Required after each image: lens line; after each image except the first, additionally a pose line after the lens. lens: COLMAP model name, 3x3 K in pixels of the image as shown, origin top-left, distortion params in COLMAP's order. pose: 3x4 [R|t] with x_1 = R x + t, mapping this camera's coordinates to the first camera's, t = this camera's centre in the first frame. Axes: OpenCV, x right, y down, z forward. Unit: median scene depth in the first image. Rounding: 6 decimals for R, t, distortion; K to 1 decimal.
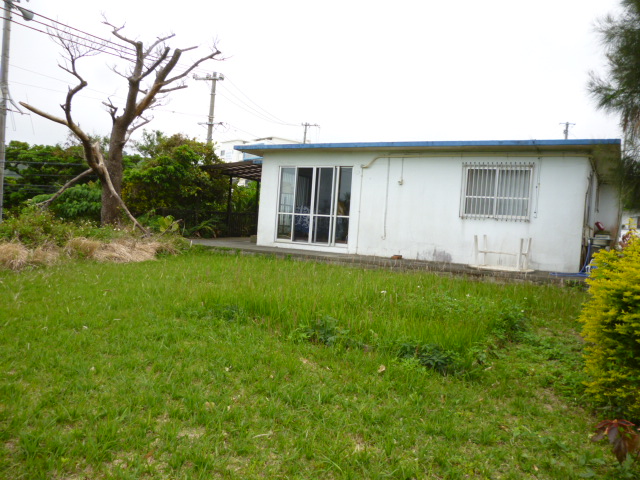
lens RADIAL K [[522.0, 0, 320.0], [0, 522.0, 240.0], [0, 0, 1]] dist [-0.053157, 0.003075]
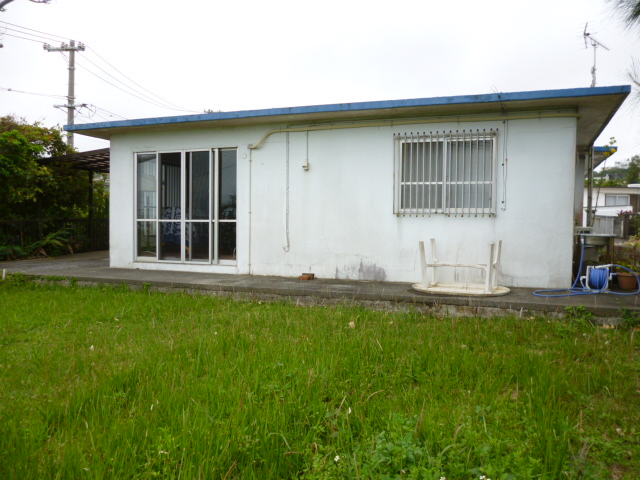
lens RADIAL K [[522.0, 0, 320.0], [0, 522.0, 240.0], [0, 0, 1]] dist [-0.053157, 0.003075]
pose [[0.986849, -0.063237, 0.148765, 0.062029], [0.060511, 0.997908, 0.022780, -0.028332], [-0.149894, -0.013478, 0.988610, 0.304730]]
